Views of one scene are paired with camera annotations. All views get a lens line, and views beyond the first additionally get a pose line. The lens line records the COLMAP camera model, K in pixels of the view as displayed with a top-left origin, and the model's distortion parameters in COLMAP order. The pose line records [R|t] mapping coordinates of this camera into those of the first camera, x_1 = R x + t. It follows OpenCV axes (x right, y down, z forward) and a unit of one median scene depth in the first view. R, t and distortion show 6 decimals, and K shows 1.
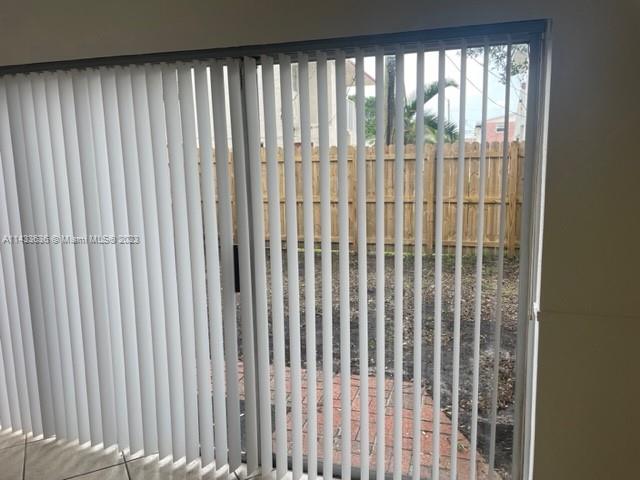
lens RADIAL K [[477.3, 0, 320.0], [0, 477.3, 240.0], [0, 0, 1]] dist [0.064180, -0.085945]
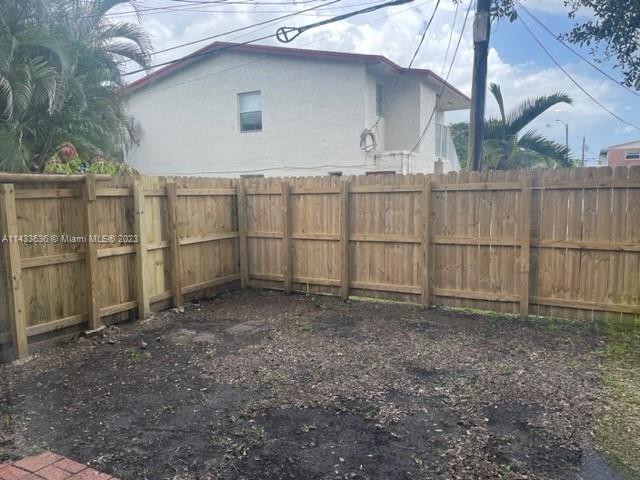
lens RADIAL K [[477.3, 0, 320.0], [0, 477.3, 240.0], [0, 0, 1]] dist [0.064180, -0.085945]
pose [[0.976892, 0.025561, -0.212198, 0.075046], [-0.038376, 0.997665, -0.056491, -0.033895], [0.210259, 0.063329, 0.975592, 0.193628]]
